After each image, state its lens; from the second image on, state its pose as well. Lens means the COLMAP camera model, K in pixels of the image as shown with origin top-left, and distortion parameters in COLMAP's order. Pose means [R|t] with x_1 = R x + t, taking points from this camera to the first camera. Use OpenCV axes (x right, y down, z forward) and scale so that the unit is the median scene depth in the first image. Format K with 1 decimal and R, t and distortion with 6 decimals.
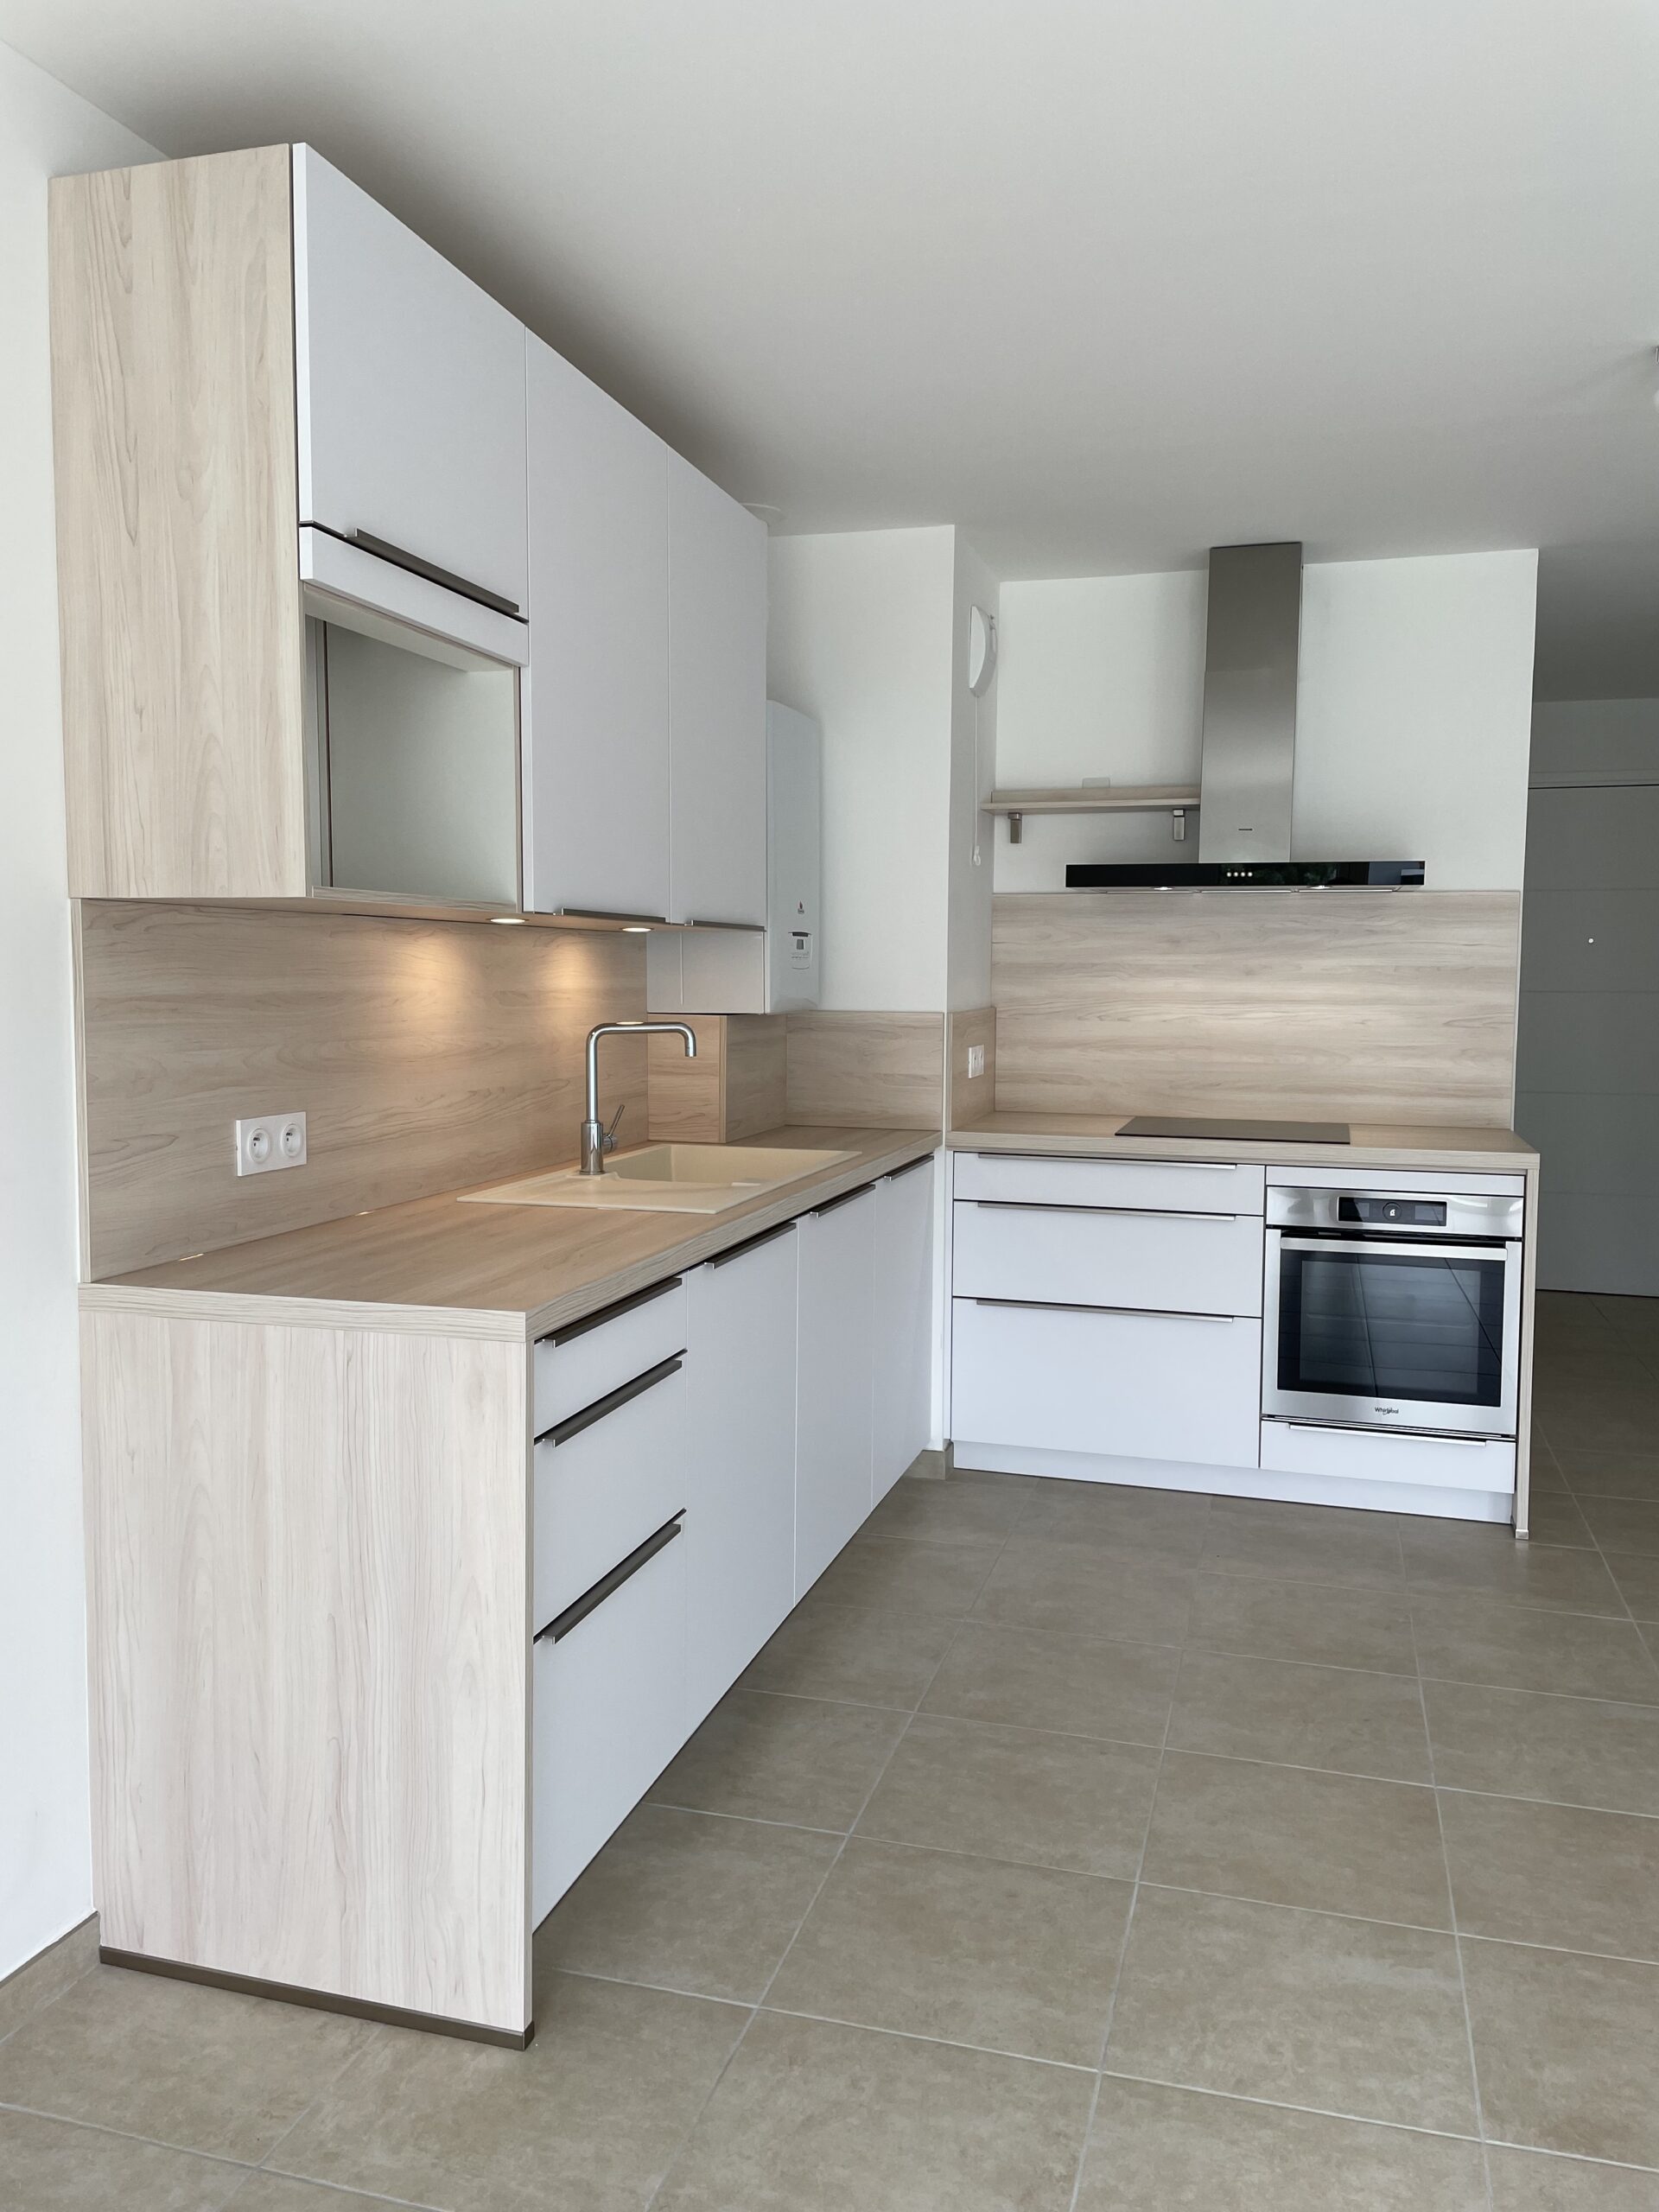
lens RADIAL K [[1665.9, 0, 822.5], [0, 1665.9, 1090.5], [0, 0, 1]] dist [0.096282, -0.124069]
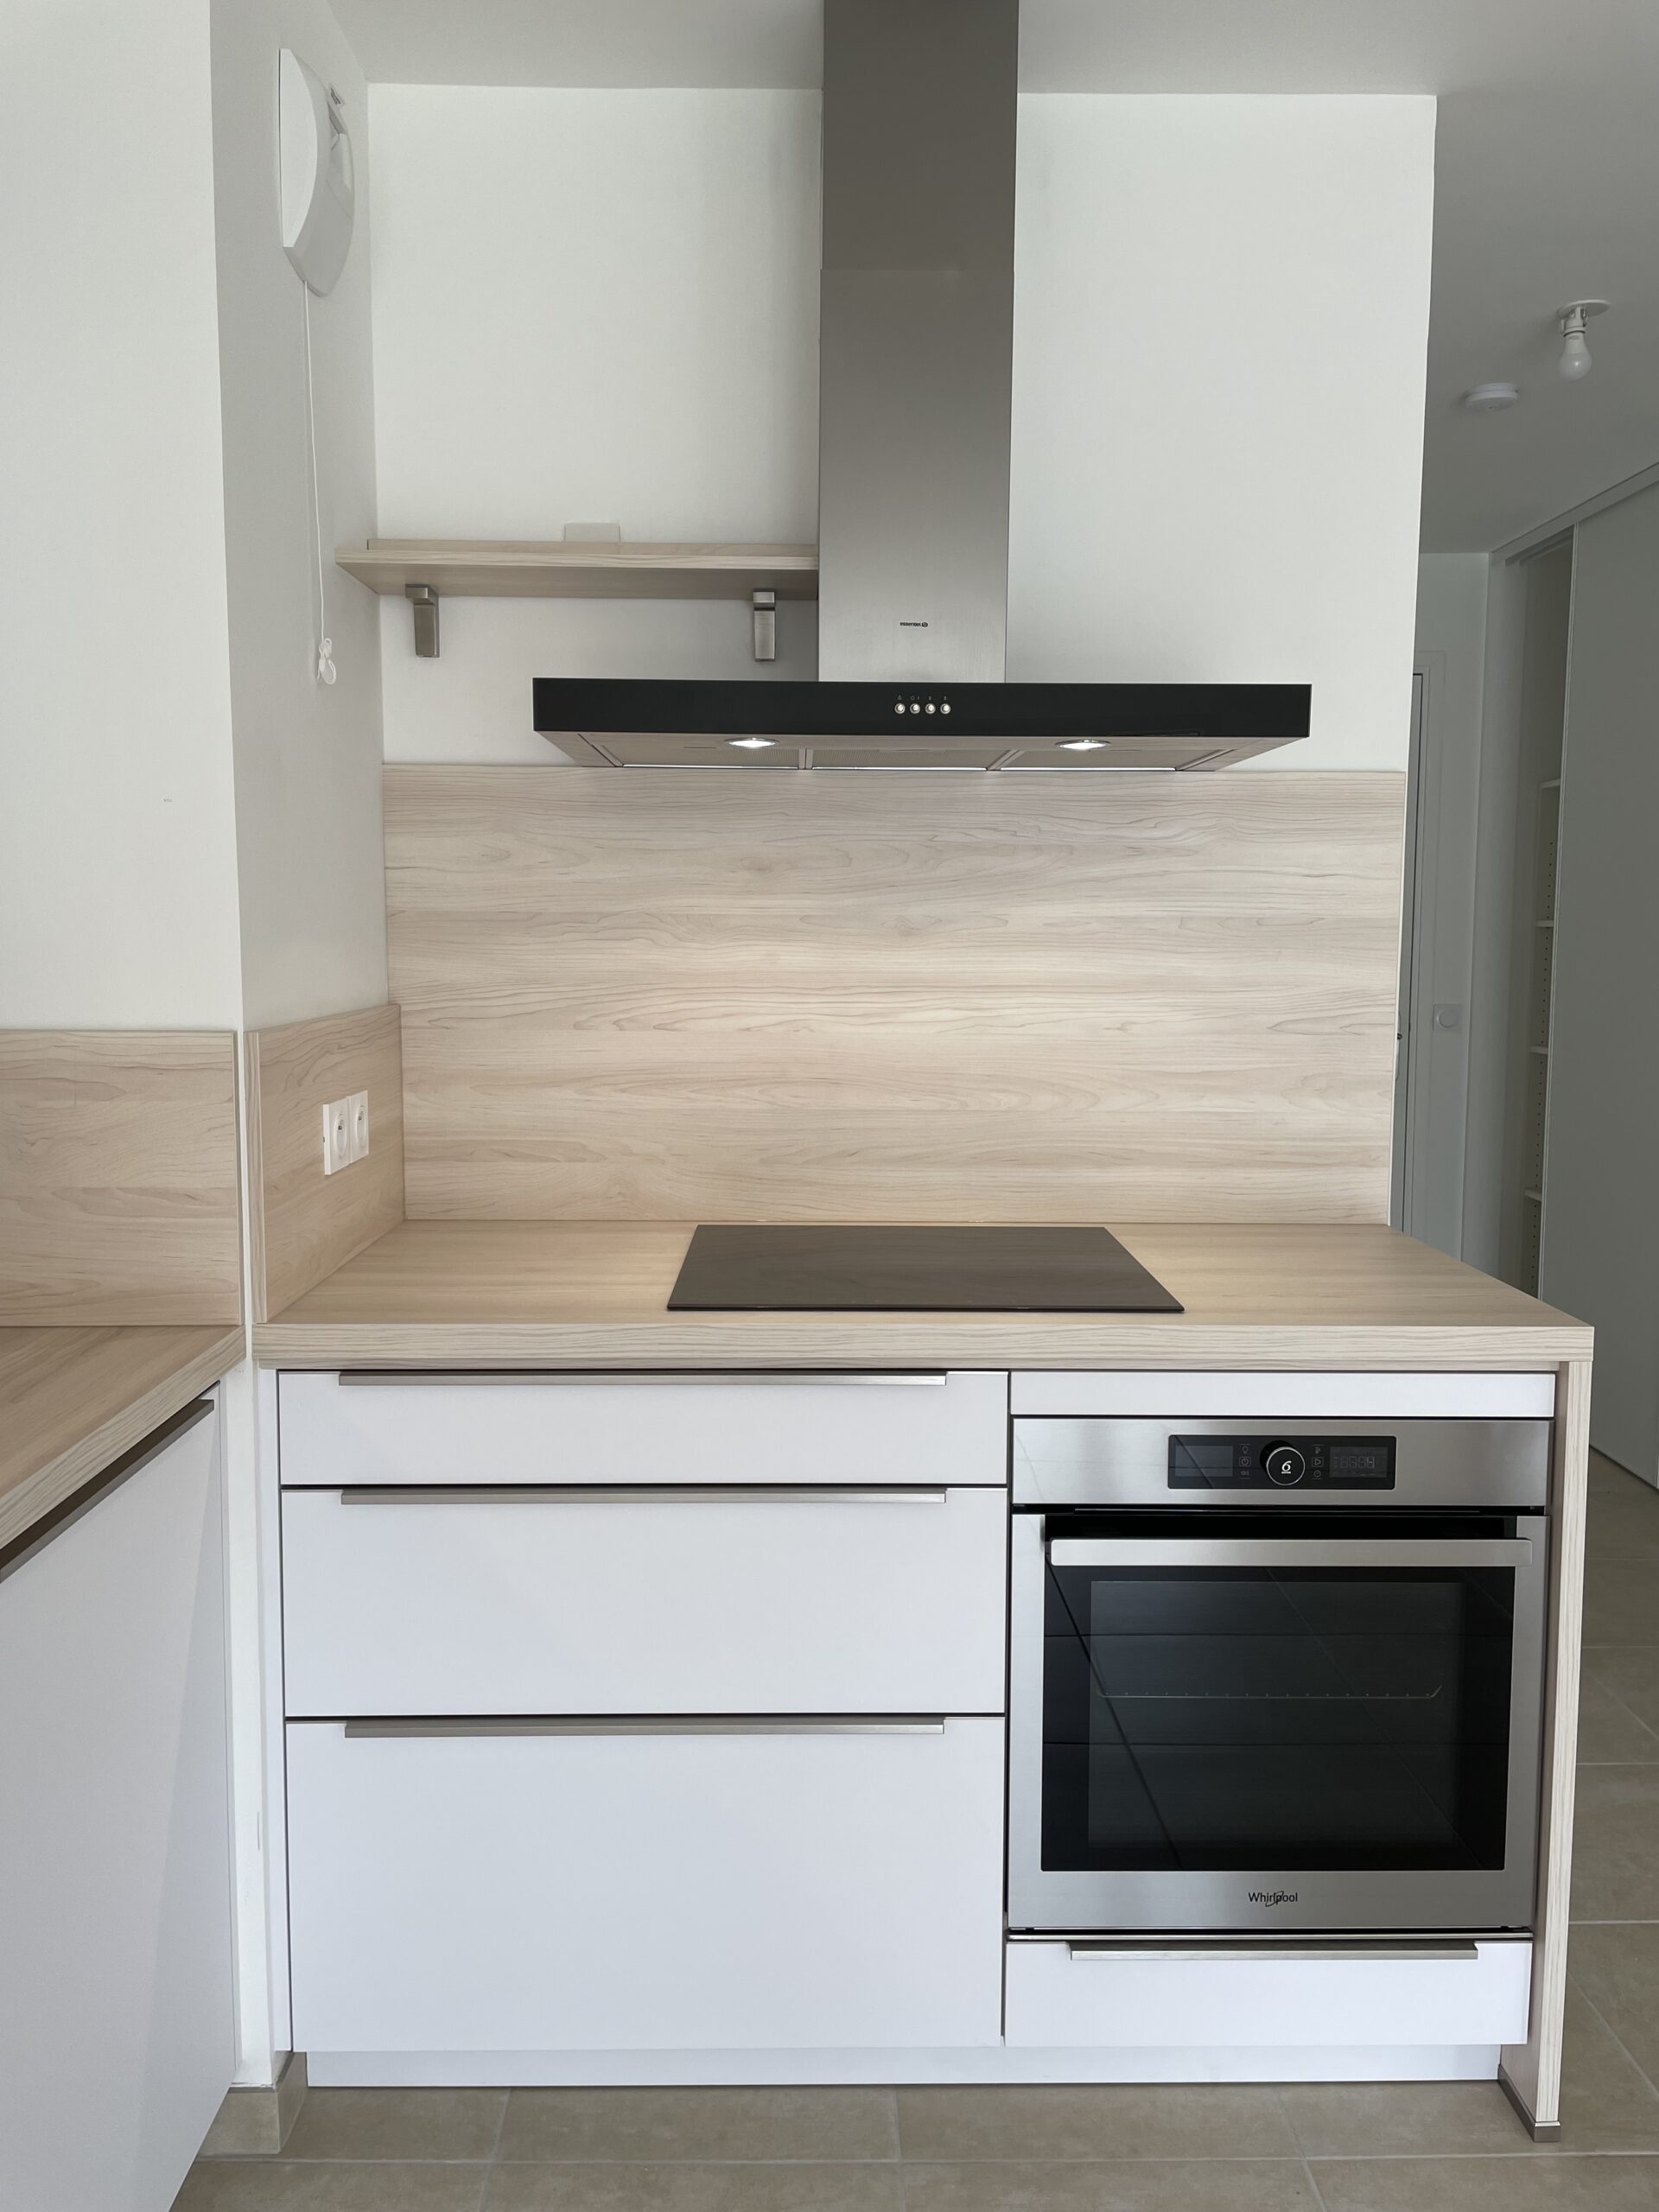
lens RADIAL K [[1665.9, 0, 822.5], [0, 1665.9, 1090.5], [0, 0, 1]] dist [0.096282, -0.124069]
pose [[0.955185, -0.032179, 0.294257, 0.083915], [0.025836, 0.999343, 0.025419, -0.037267], [-0.294881, -0.016678, 0.955388, 0.548087]]
